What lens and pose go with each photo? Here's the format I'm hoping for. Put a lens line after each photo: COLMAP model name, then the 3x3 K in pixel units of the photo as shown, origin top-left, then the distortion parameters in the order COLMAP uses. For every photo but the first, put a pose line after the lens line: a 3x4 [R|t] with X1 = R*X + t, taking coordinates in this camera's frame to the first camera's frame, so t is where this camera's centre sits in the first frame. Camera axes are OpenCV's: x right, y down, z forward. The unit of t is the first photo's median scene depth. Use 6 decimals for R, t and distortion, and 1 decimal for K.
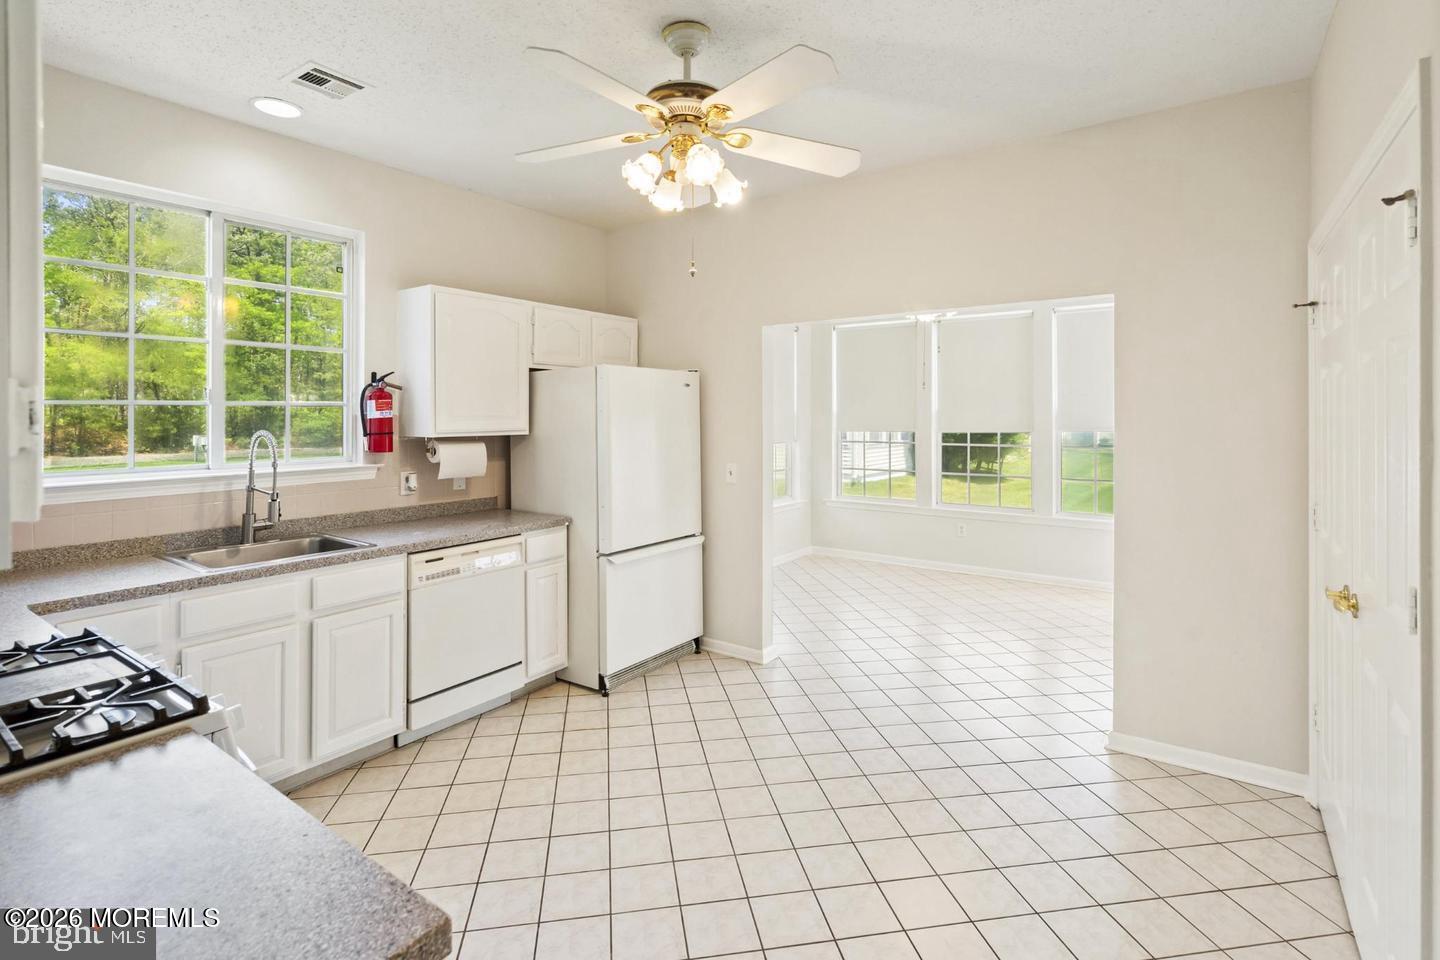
lens RADIAL K [[685.7, 0, 715.8], [0, 685.7, 422.2], [0, 0, 1]] dist [-0.001615, -0.000436]
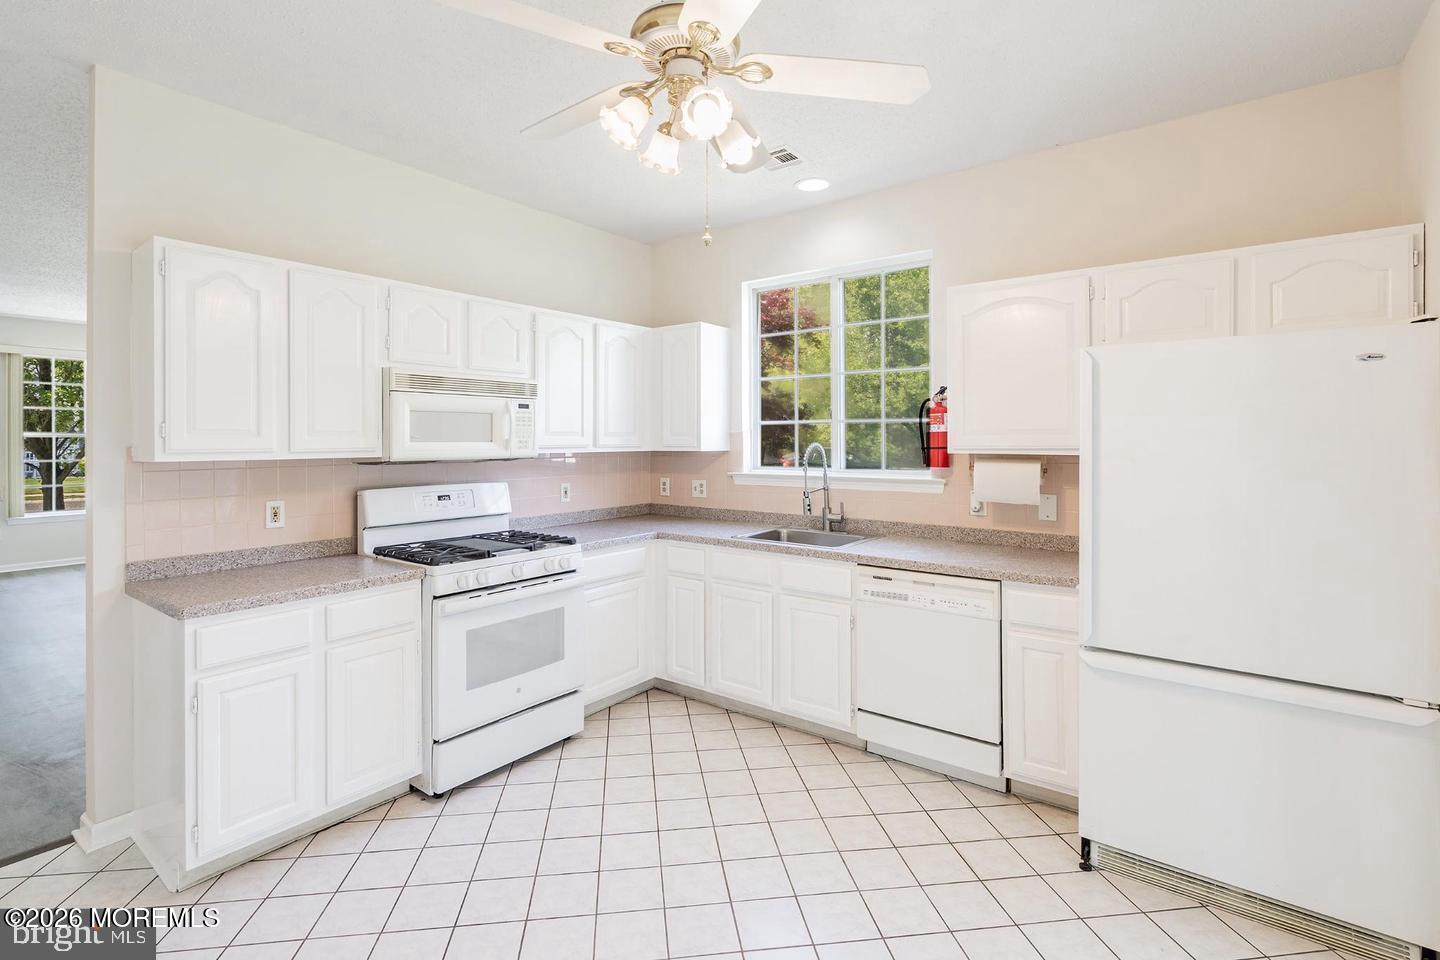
lens RADIAL K [[673.6, 0, 715.7], [0, 673.6, 440.1], [0, 0, 1]] dist [-0.001948, -0.000561]
pose [[-0.037205, 0.004925, -0.999296, 0.502250], [-0.004926, 0.999975, 0.005111, 0.001437], [0.999296, 0.005112, -0.037180, 0.723327]]
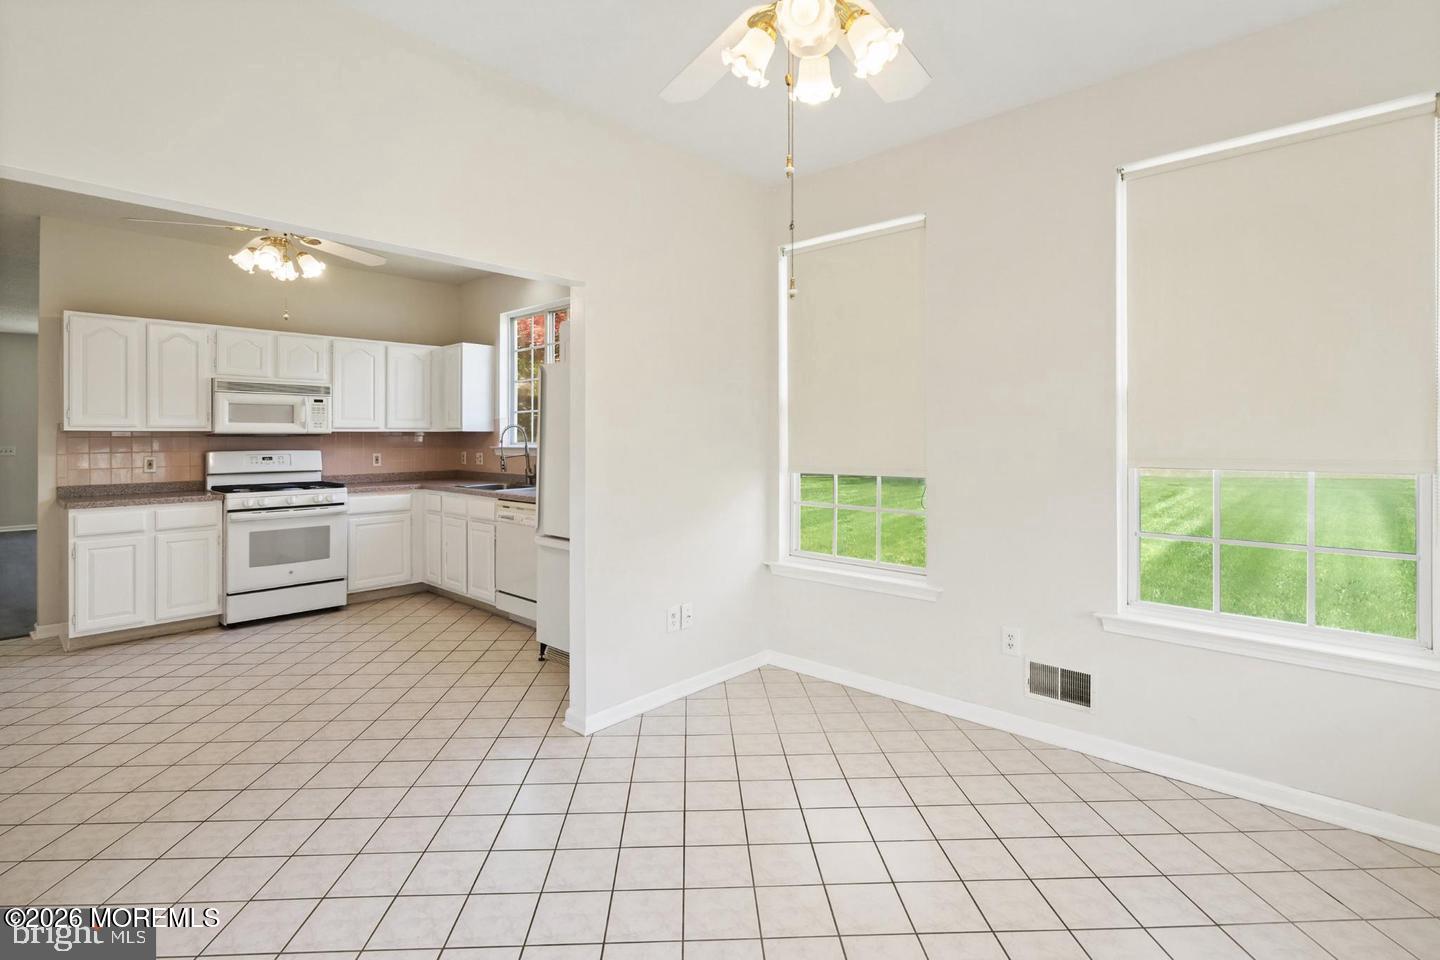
lens RADIAL K [[681.2, 0, 721.9], [0, 681.2, 436.6], [0, 0, 1]] dist [-0.000576, -0.000240]
pose [[-0.128318, 0.004173, -0.991724, 0.961058], [-0.004561, 0.999978, 0.004798, 0.028693], [0.991723, 0.005139, -0.128296, 1.526232]]
